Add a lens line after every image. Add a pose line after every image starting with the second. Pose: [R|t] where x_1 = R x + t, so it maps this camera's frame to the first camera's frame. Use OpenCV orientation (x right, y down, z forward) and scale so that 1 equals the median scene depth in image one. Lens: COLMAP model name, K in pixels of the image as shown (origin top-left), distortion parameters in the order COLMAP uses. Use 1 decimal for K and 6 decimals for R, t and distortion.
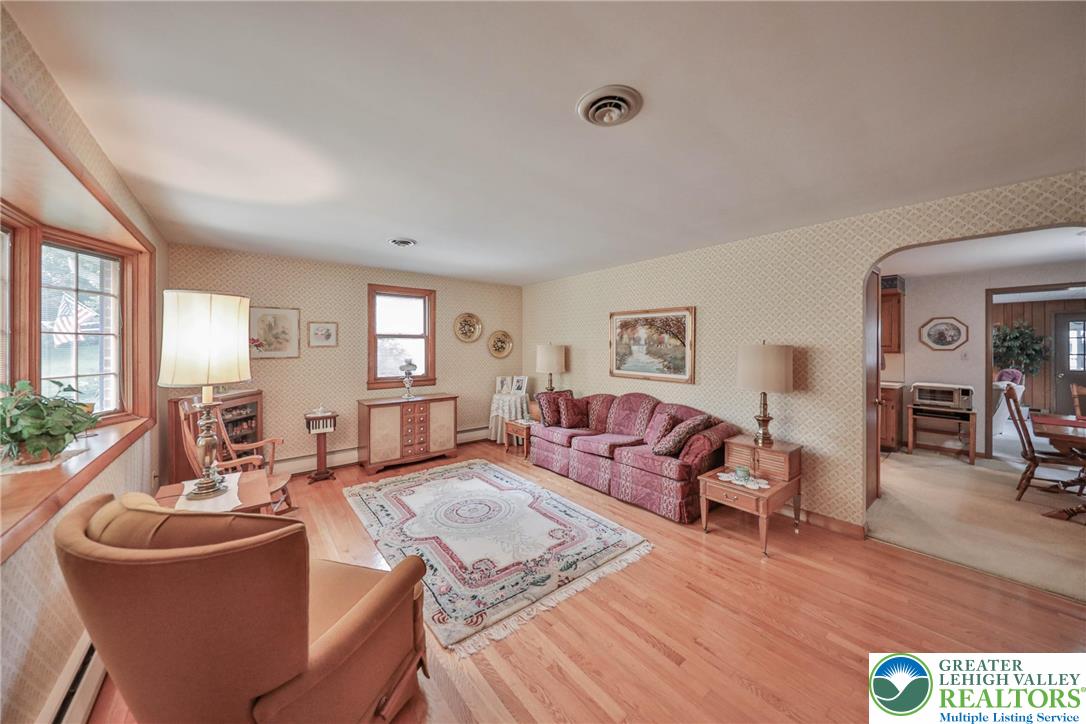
lens RADIAL K [[368.8, 0, 546.1], [0, 368.8, 350.4], [0, 0, 1]] dist [0.010884, -0.005320]
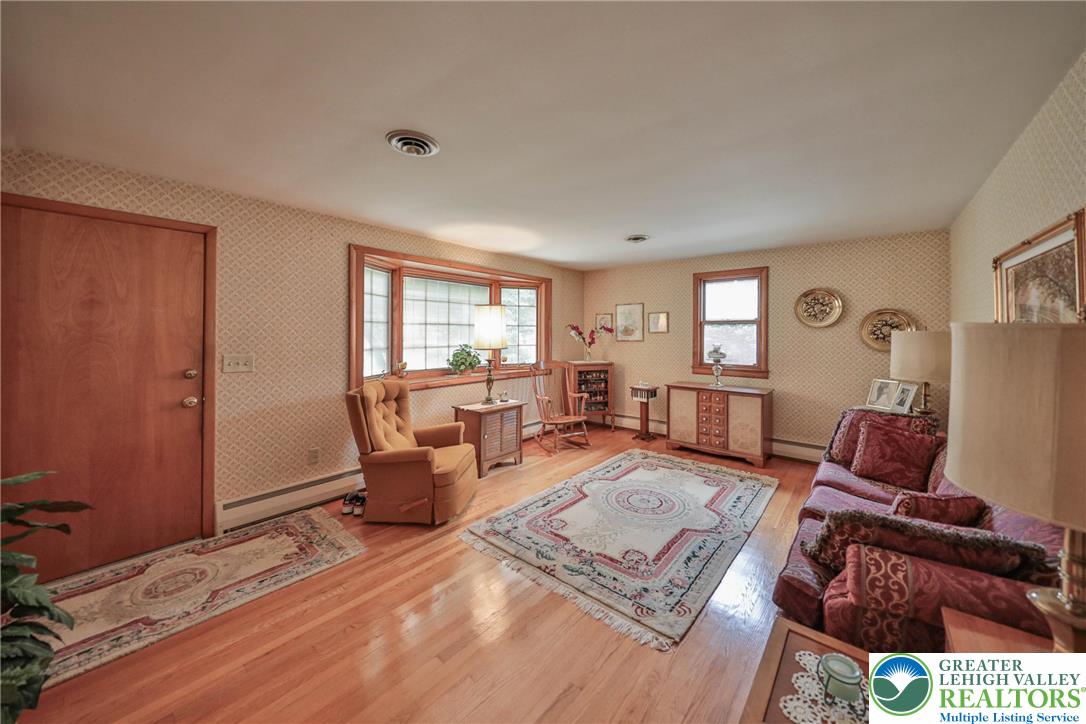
lens RADIAL K [[382.5, 0, 563.2], [0, 382.5, 331.7], [0, 0, 1]] dist [0.001268, -0.000007]
pose [[0.204097, -0.002471, -0.978948, 0.601083], [-0.017712, 0.999824, -0.006216, 0.000377], [0.978790, 0.018608, 0.204017, 0.470682]]
